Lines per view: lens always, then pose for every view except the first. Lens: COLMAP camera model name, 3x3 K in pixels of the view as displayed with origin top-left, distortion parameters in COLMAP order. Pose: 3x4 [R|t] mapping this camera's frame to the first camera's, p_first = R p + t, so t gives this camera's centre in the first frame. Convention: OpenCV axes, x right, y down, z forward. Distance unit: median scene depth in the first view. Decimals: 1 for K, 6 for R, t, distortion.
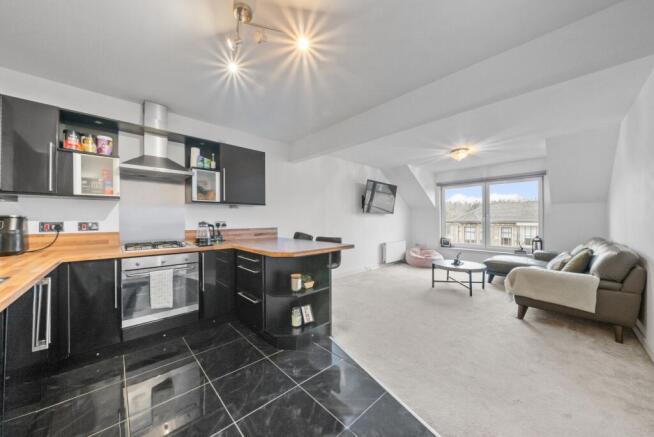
lens RADIAL K [[233.5, 0, 321.5], [0, 233.5, 220.2], [0, 0, 1]] dist [-0.000121, -0.000147]
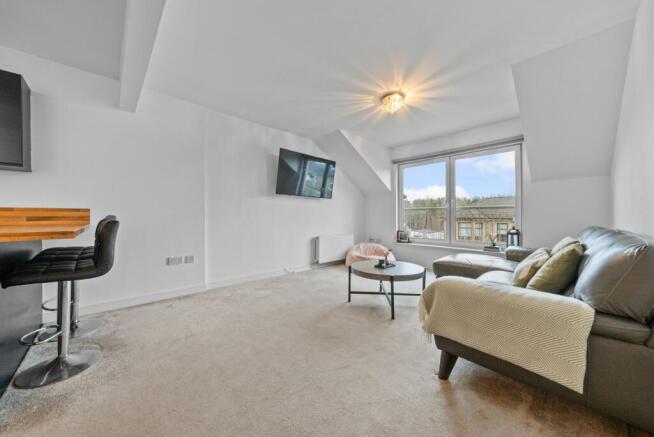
lens RADIAL K [[241.3, 0, 316.7], [0, 241.3, 215.9], [0, 0, 1]] dist [-0.001092, -0.000035]
pose [[0.999986, 0.002005, 0.004835, 0.382665], [-0.002001, 0.999998, -0.000976, 0.044860], [-0.004837, 0.000966, 0.999988, 0.315717]]
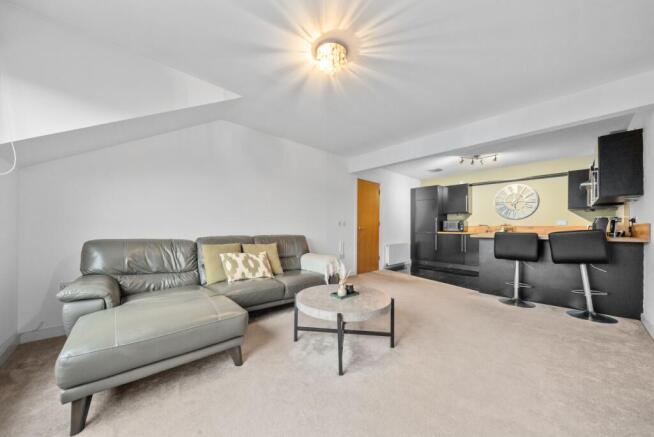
lens RADIAL K [[229.0, 0, 327.8], [0, 229.0, 227.2], [0, 0, 1]] dist [-0.000192, -0.000050]
pose [[-0.999992, 0.001708, -0.003553, 0.626233], [0.001721, 0.999992, -0.003617, 0.040144], [0.003547, -0.003623, -0.999987, 1.515662]]
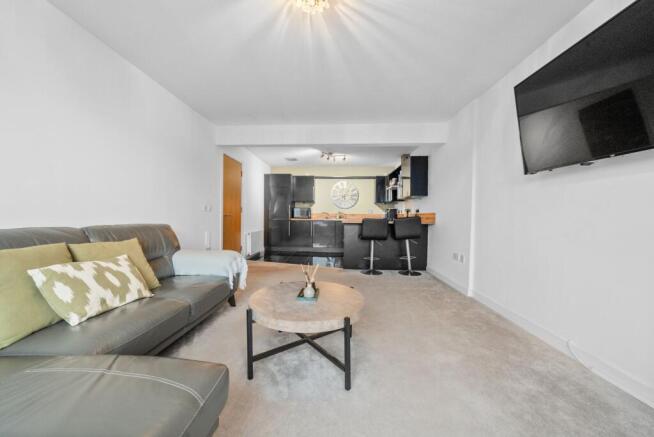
lens RADIAL K [[233.5, 0, 321.5], [0, 233.5, 220.2], [0, 0, 1]] dist [-0.000121, -0.000147]
pose [[-0.725661, 0.011179, -0.687962, 0.857160], [-0.005386, 0.999745, 0.021926, 0.042050], [0.688032, 0.019616, -0.725415, 1.334309]]
